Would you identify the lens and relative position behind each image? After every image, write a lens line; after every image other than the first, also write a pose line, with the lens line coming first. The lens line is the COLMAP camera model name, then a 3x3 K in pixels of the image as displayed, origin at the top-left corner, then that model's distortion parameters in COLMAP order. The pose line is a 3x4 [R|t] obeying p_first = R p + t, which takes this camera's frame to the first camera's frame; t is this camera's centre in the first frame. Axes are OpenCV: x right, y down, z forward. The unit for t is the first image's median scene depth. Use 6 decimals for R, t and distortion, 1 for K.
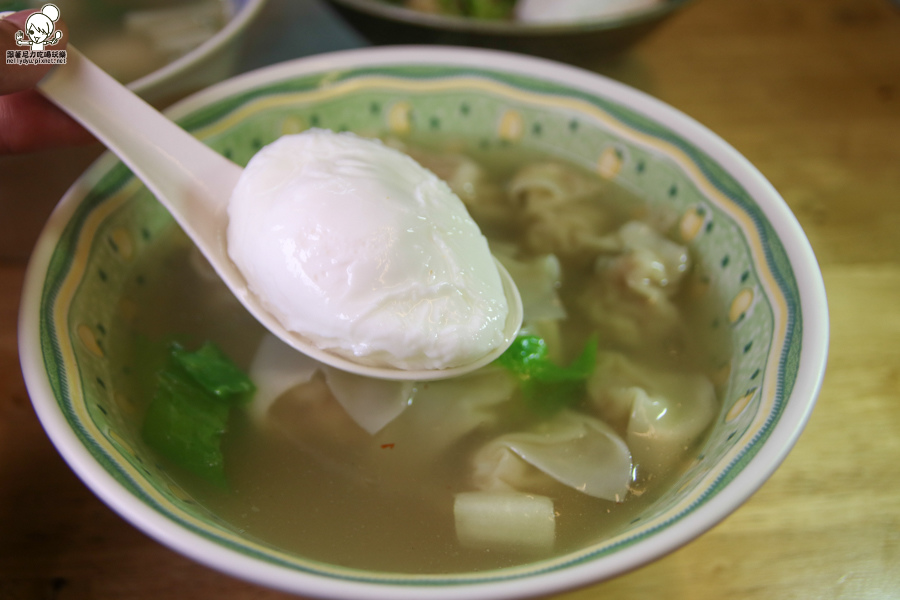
lens RADIAL K [[970.5, 0, 446.5], [0, 970.5, 299.5], [0, 0, 1]] dist [-0.064624, 0.000000]
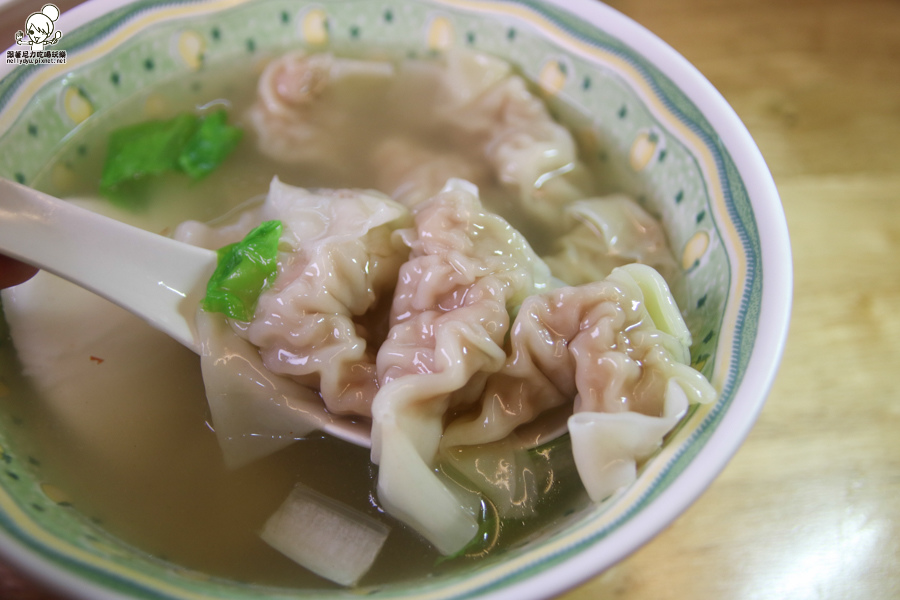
lens RADIAL K [[970.5, 0, 444.9], [0, 970.5, 302.3], [0, 0, 1]] dist [-0.064624, 0.000000]
pose [[0.999455, -0.021908, 0.024703, 0.054146], [0.018314, 0.990356, 0.137328, -0.074225], [-0.027474, -0.136801, 0.990218, 0.126071]]
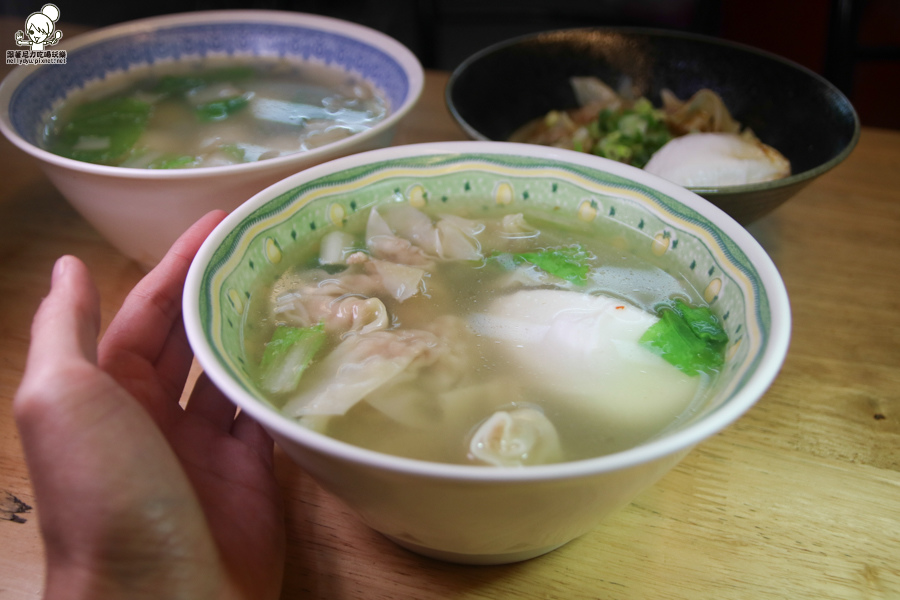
lens RADIAL K [[970.5, 0, 438.3], [0, 970.5, 310.3], [0, 0, 1]] dist [-0.064624, 0.000000]
pose [[0.985399, -0.112444, 0.127845, -0.251635], [0.130746, 0.980729, -0.145177, 0.181215], [-0.109057, 0.159773, 0.981111, -0.278180]]
